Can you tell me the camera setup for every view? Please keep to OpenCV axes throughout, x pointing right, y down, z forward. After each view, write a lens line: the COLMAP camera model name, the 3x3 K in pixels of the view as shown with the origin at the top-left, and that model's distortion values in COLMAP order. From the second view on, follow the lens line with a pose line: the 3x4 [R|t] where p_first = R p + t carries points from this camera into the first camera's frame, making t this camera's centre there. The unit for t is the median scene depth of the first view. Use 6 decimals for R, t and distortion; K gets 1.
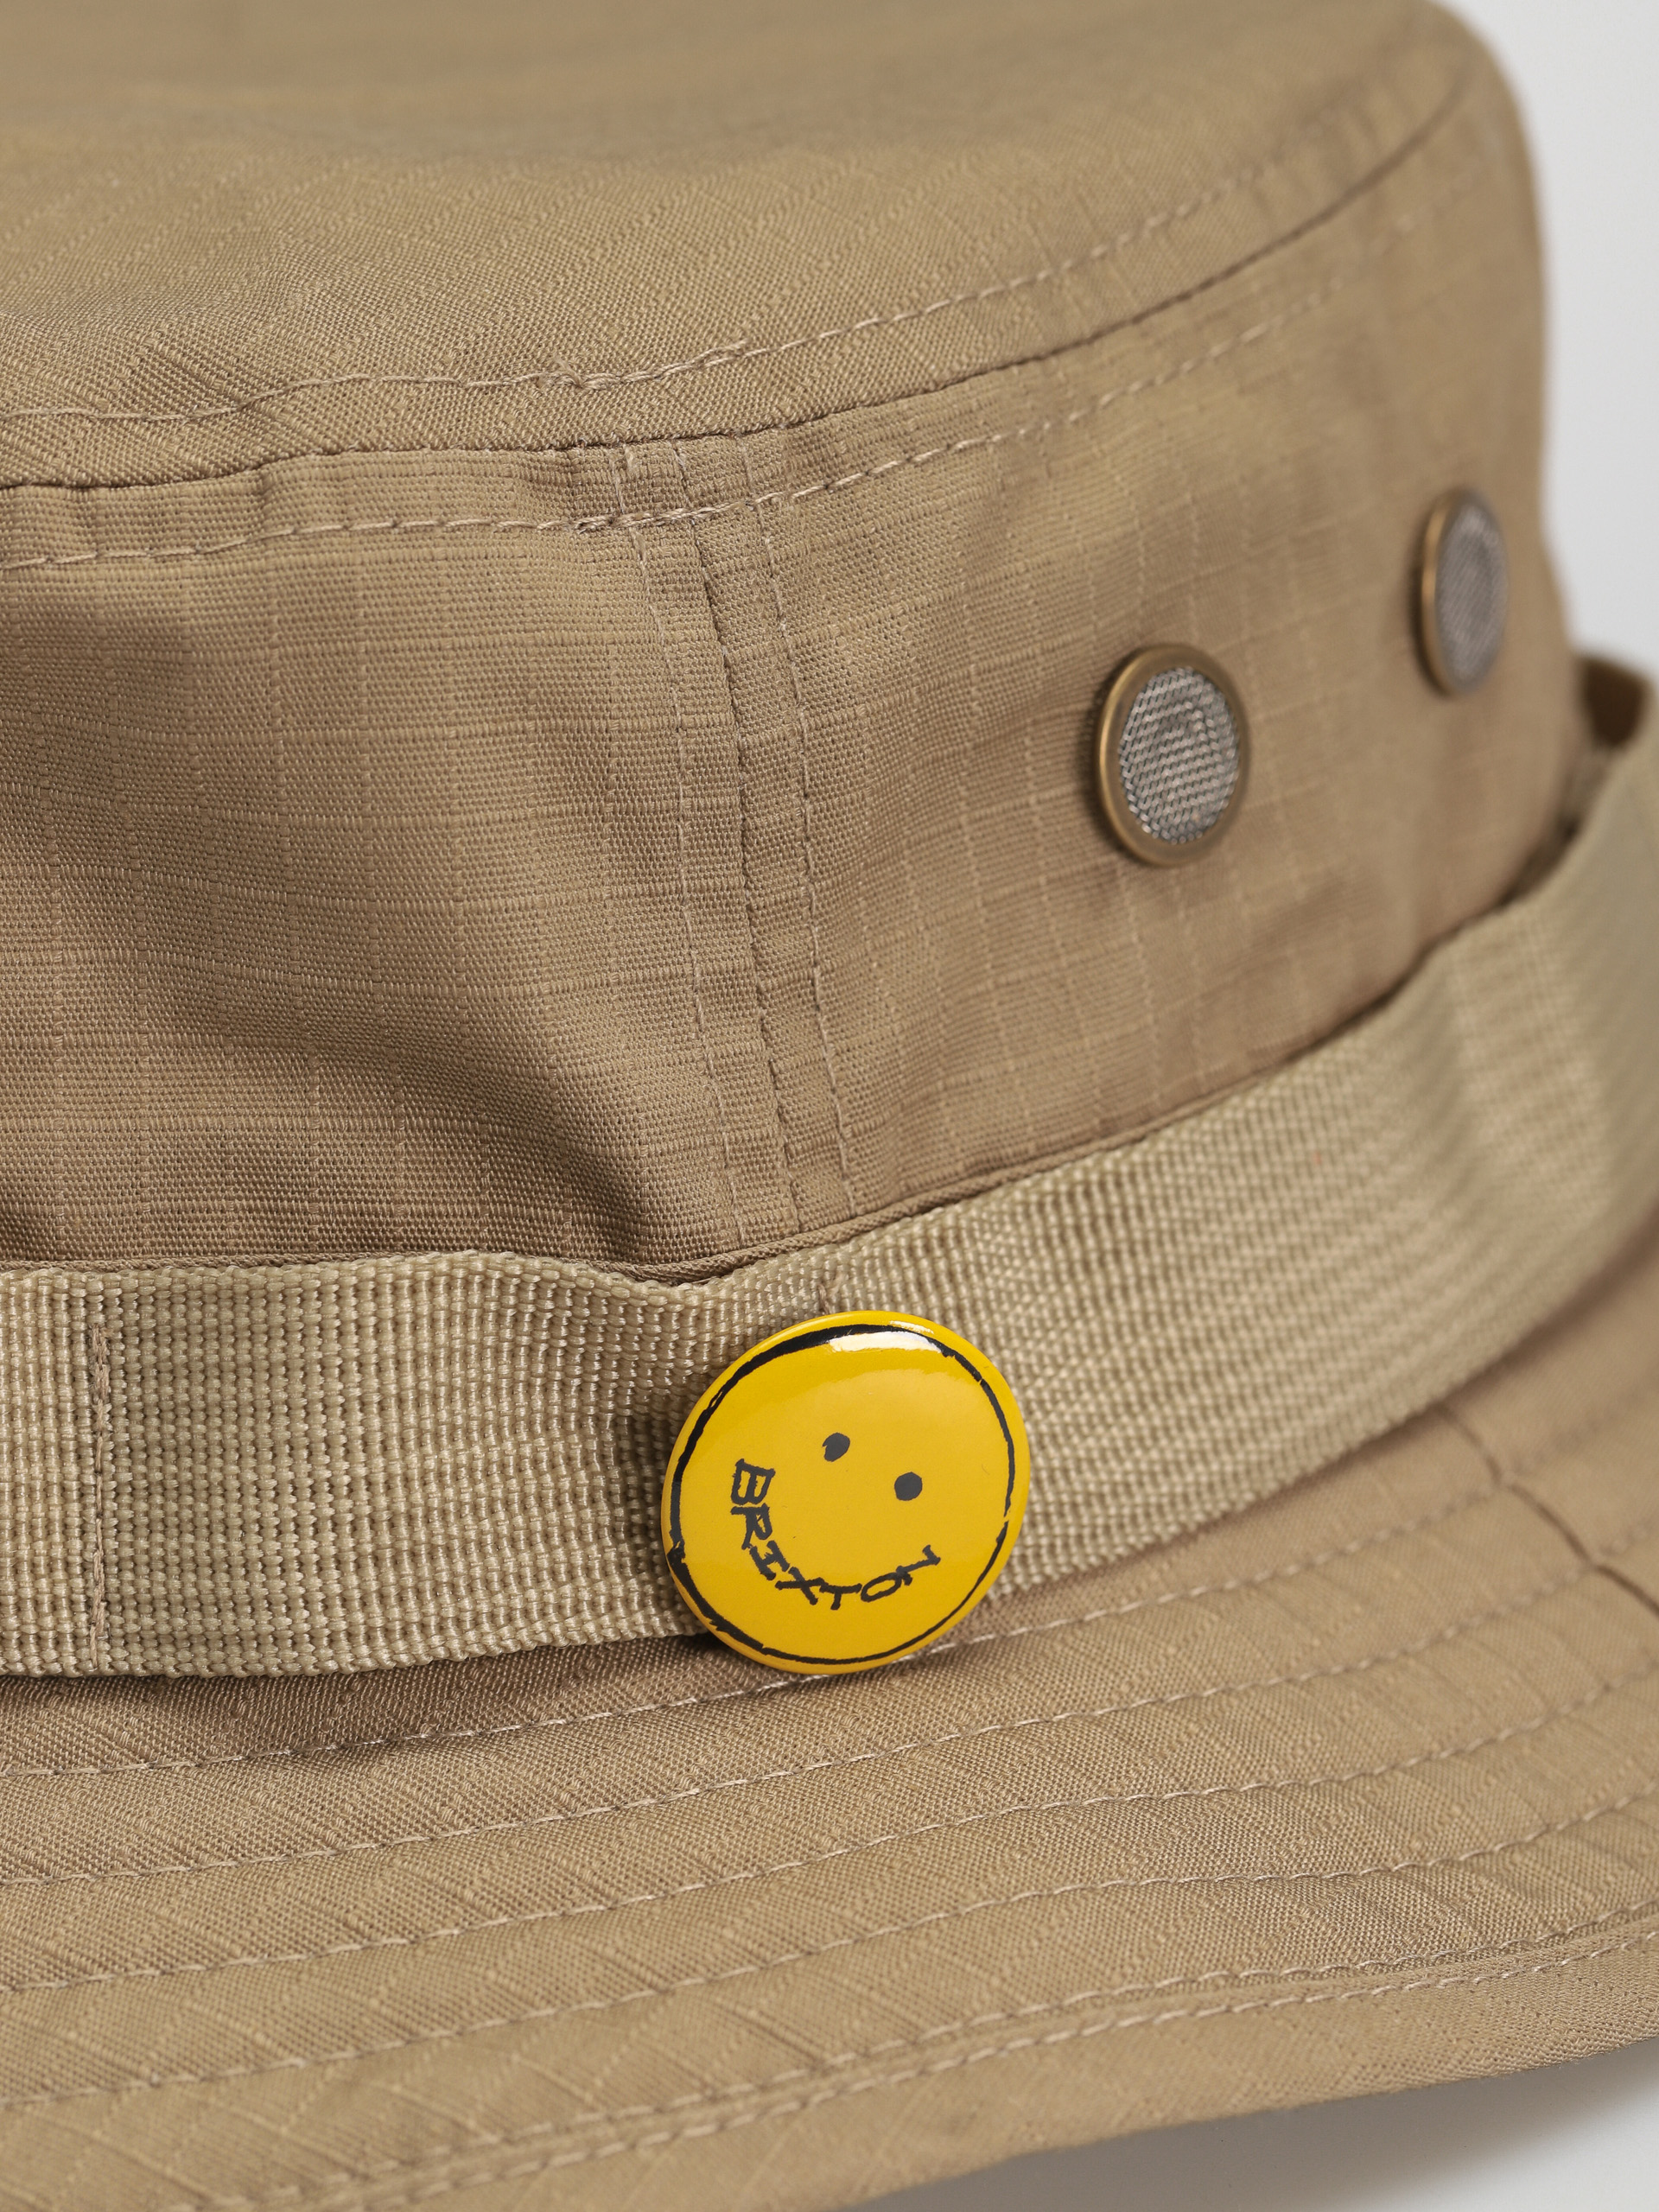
lens RADIAL K [[8844.6, 0, 829.5], [0, 8844.6, 1106.0], [0, 0, 1]] dist [-0.114639, 0.170255]
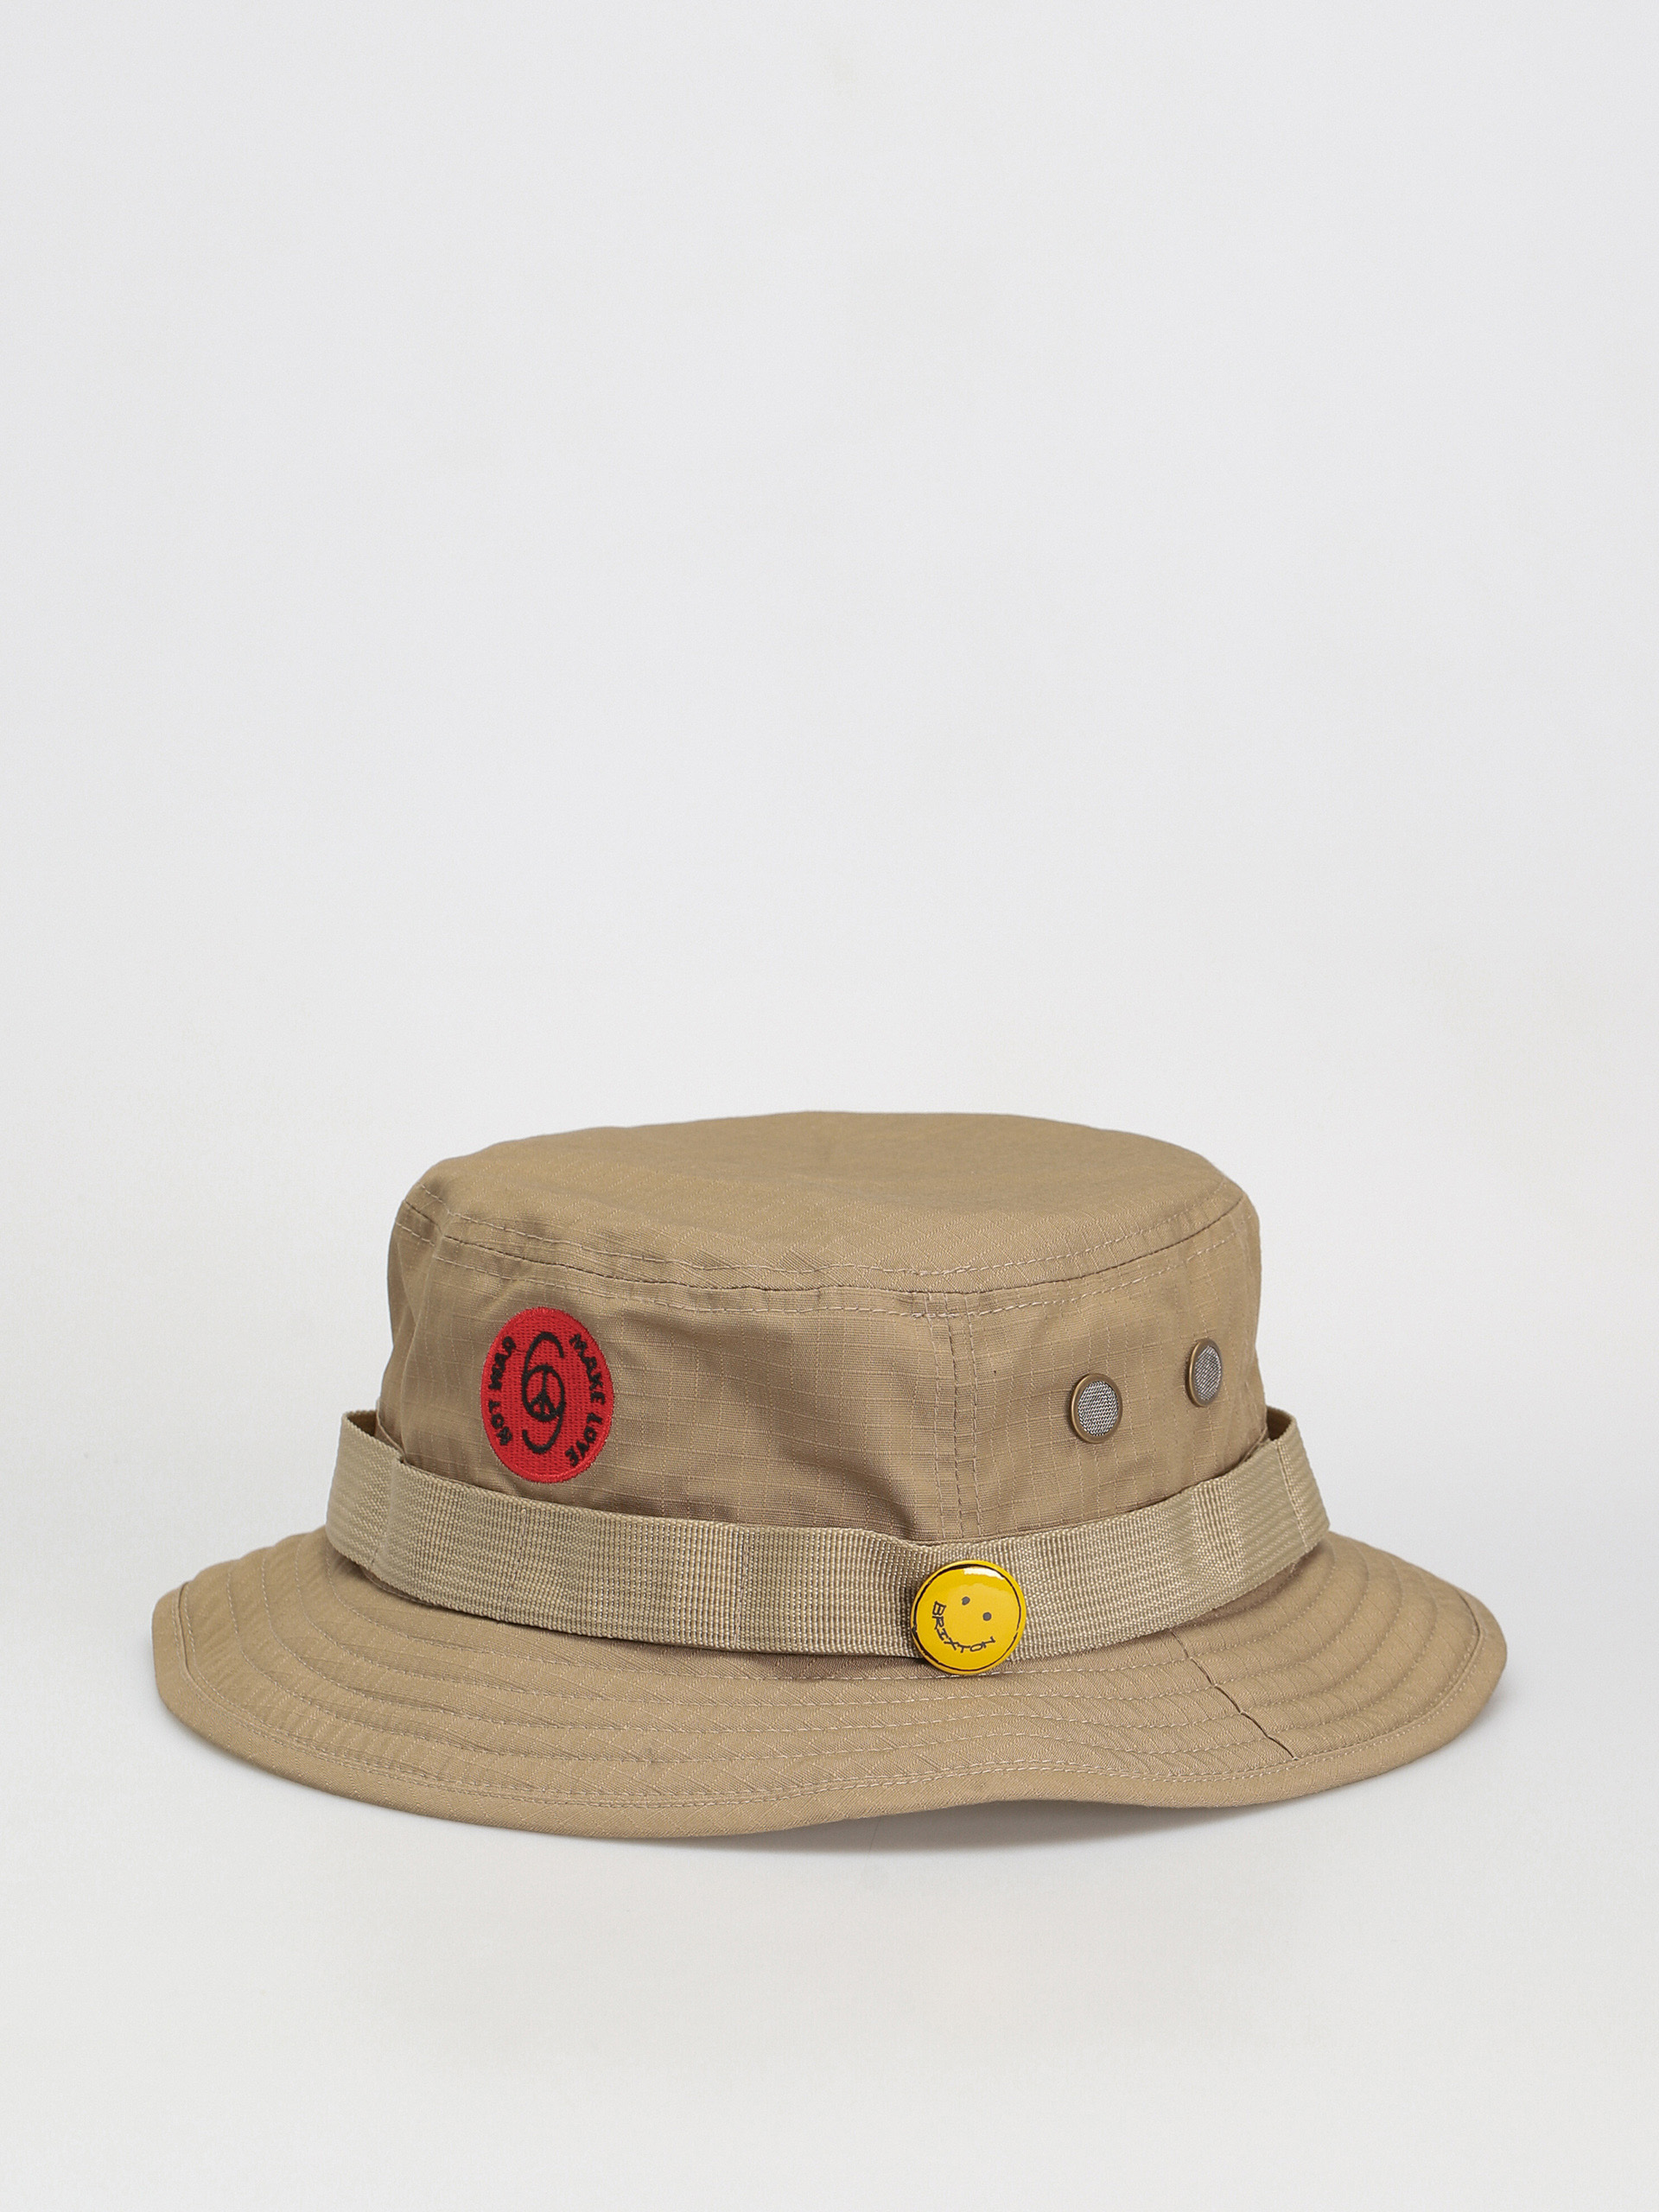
lens RADIAL K [[8844.6, 0, 829.5], [0, 8844.6, 1106.0], [0, 0, 1]] dist [-0.114639, 0.170255]
pose [[0.993616, 0.085048, -0.074122, 0.176703], [-0.093719, 0.988013, -0.122662, 0.262018], [0.062801, 0.128826, 0.989677, -2.257160]]
